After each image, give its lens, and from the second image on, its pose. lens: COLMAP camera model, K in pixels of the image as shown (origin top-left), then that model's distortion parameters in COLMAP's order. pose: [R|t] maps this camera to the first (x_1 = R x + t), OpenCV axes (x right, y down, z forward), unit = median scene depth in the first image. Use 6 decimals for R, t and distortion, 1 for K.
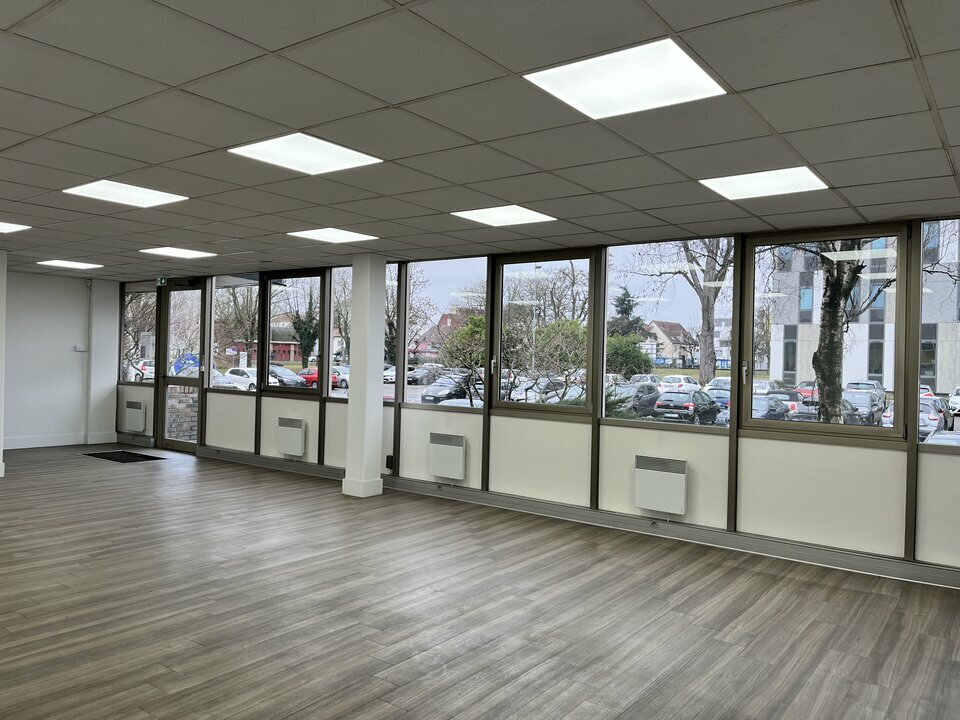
lens RADIAL K [[728.5, 0, 483.8], [0, 728.5, 364.4], [0, 0, 1]] dist [0.056321, -0.091755]
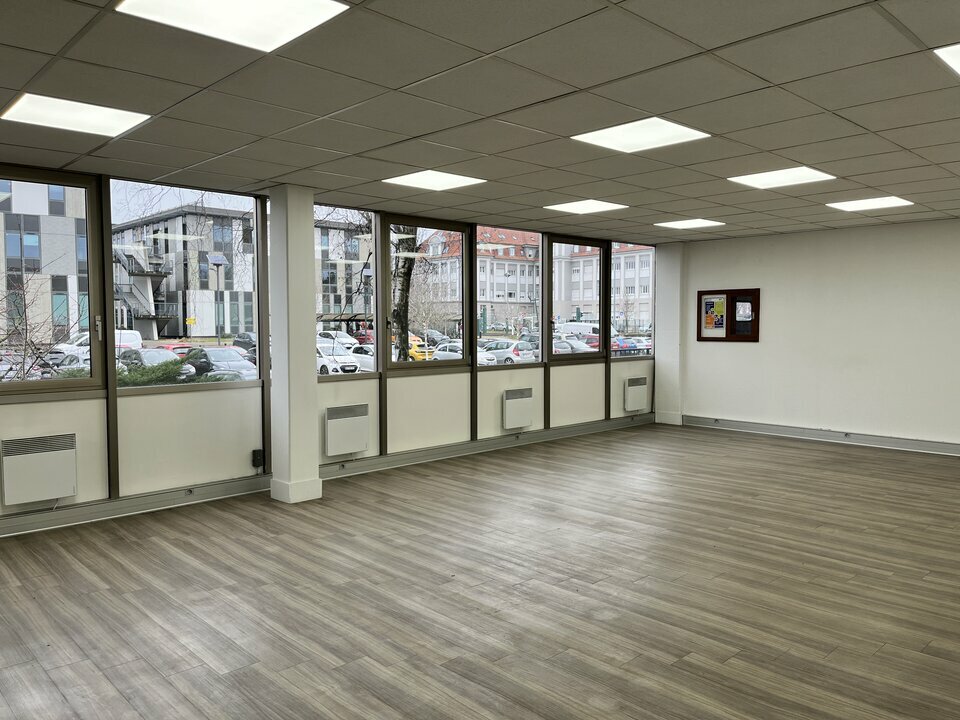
lens RADIAL K [[739.7, 0, 478.0], [0, 739.7, 358.3], [0, 0, 1]] dist [0.068422, -0.095044]
pose [[0.155846, -0.076466, 0.984817, -1.106951], [0.014778, 0.997068, 0.075078, -0.033581], [-0.987671, 0.002853, 0.156519, 0.839442]]
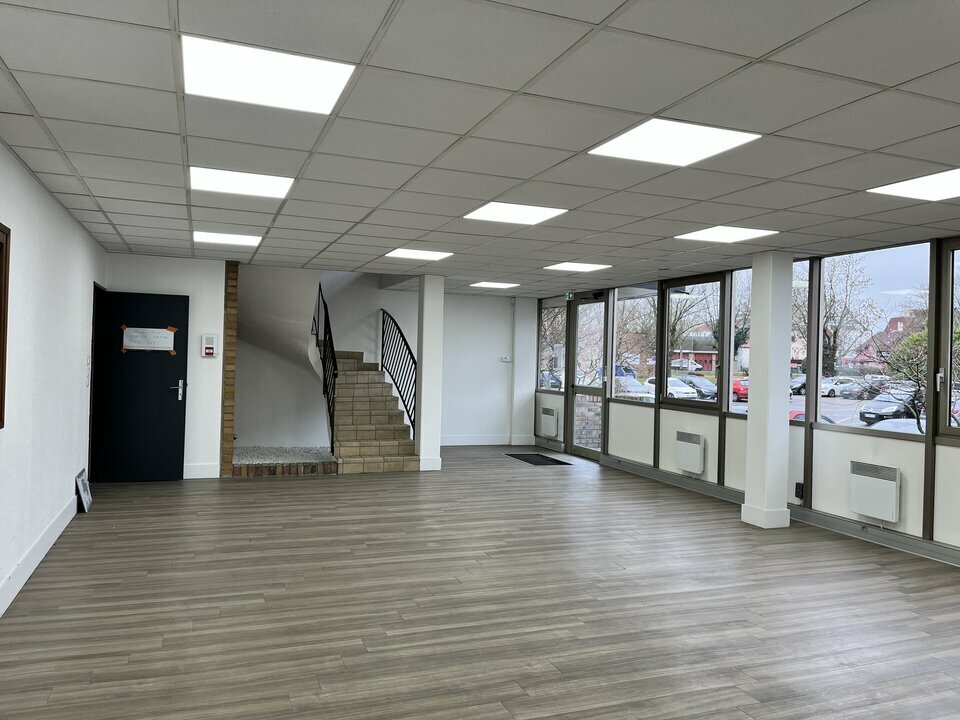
lens RADIAL K [[730.5, 0, 474.9], [0, 730.5, 359.8], [0, 0, 1]] dist [0.070442, -0.097382]
pose [[0.842168, -0.001376, -0.539214, 0.024177], [-0.009156, 0.999816, -0.016850, -0.003443], [0.539138, 0.019128, 0.842000, 0.072617]]
